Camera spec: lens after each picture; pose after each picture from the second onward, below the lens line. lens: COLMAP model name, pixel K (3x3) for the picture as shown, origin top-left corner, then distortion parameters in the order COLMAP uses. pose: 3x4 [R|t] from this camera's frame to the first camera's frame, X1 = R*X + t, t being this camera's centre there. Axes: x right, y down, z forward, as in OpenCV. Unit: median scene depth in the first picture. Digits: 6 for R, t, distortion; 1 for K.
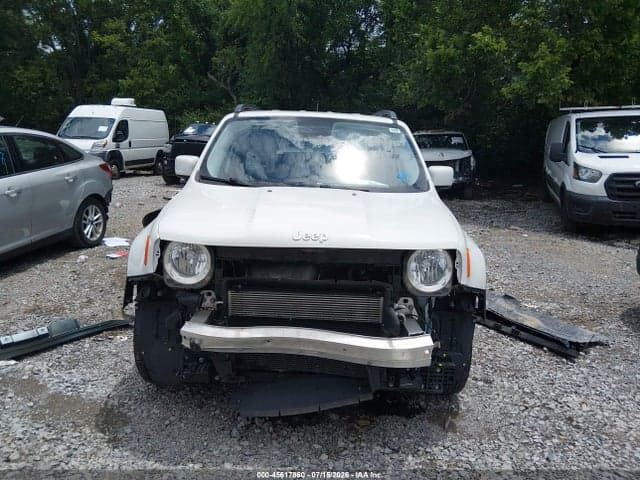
lens RADIAL K [[490.7, 0, 320.0], [0, 490.7, 240.0], [0, 0, 1]] dist [0.099446, -0.179692]
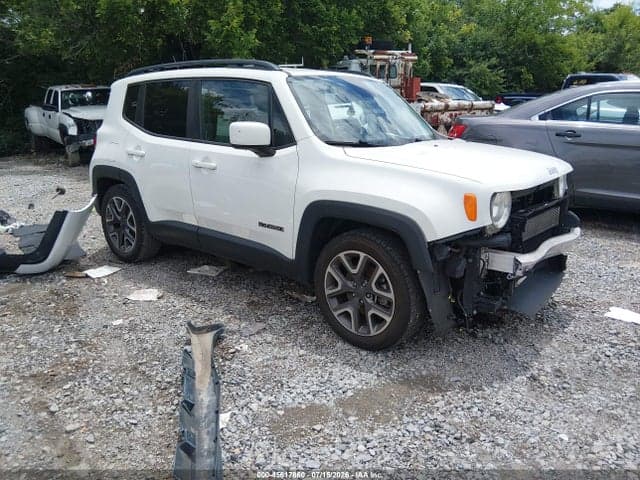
lens RADIAL K [[490.7, 0, 320.0], [0, 490.7, 240.0], [0, 0, 1]] dist [0.099446, -0.179692]
pose [[0.636401, -0.235463, 0.734541, -1.101651], [0.169805, 0.971675, 0.164361, -0.116089], [-0.752436, 0.020129, 0.658358, 0.430183]]
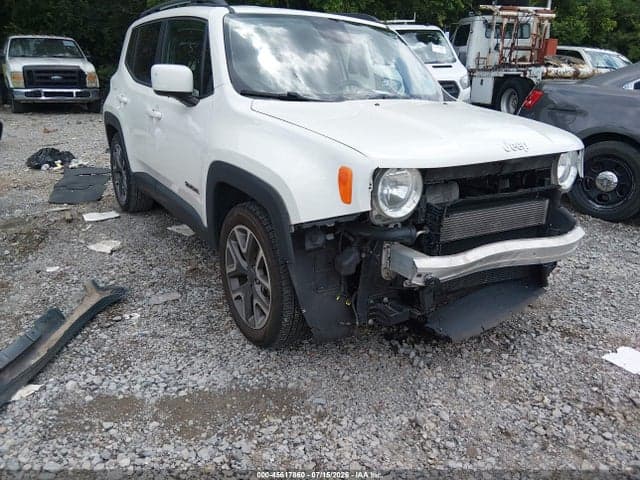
lens RADIAL K [[490.7, 0, 320.0], [0, 490.7, 240.0], [0, 0, 1]] dist [0.099446, -0.179692]
pose [[0.836939, -0.186073, 0.514694, -0.653211], [0.101210, 0.976831, 0.188569, -0.037903], [-0.537856, -0.105729, 0.836380, 0.271659]]
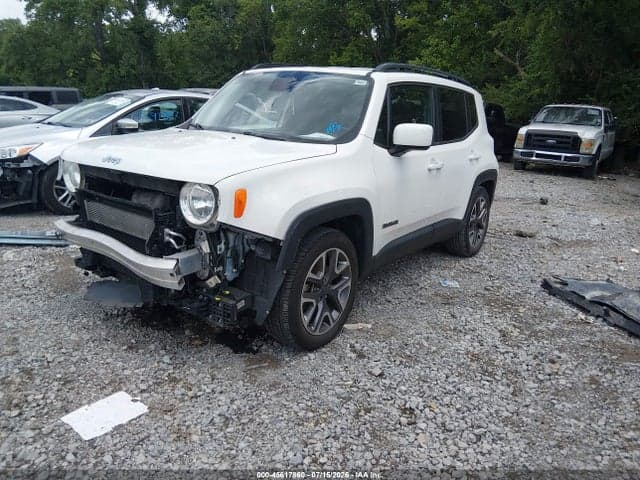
lens RADIAL K [[493.3, 0, 316.6], [0, 493.3, 237.1], [0, 0, 1]] dist [0.093905, -0.172272]
pose [[0.801739, 0.154183, -0.577445, 0.845019], [-0.139504, 0.987741, 0.070046, 0.019201], [0.581166, 0.024397, 0.813420, 0.226702]]
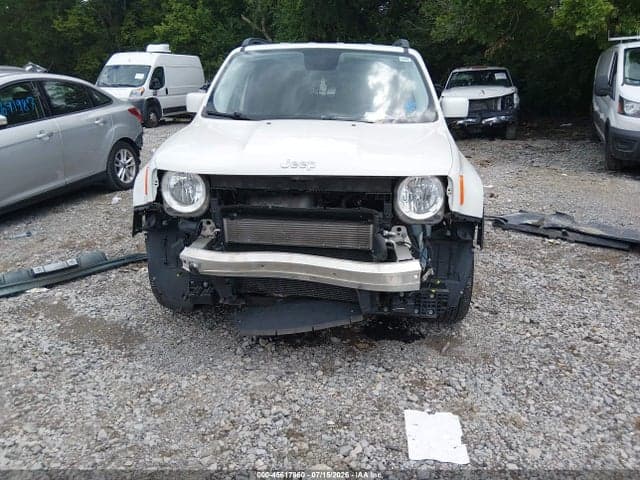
lens RADIAL K [[490.7, 0, 320.0], [0, 490.7, 240.0], [0, 0, 1]] dist [0.099446, -0.179692]
pose [[0.995961, -0.002567, -0.089755, 0.086826], [0.011922, 0.994522, 0.103844, 0.032506], [0.088997, -0.104495, 0.990535, -0.021454]]
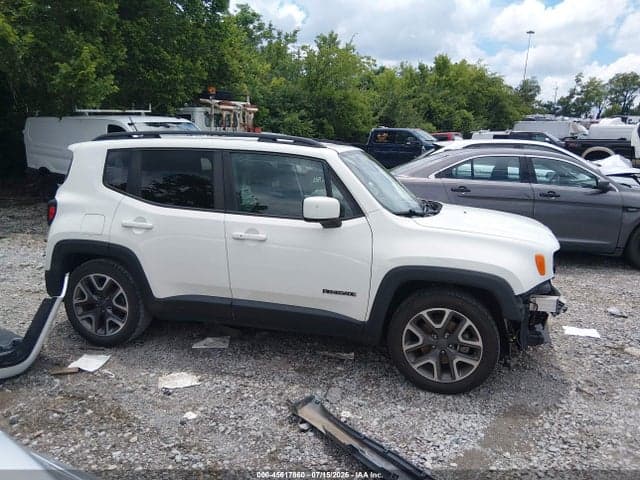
lens RADIAL K [[490.7, 0, 320.0], [0, 490.7, 240.0], [0, 0, 1]] dist [0.099446, -0.179692]
pose [[0.257311, -0.209081, 0.943438, -1.448413], [0.176823, 0.970015, 0.166745, -0.311898], [-0.950013, 0.123916, 0.286566, 0.946751]]
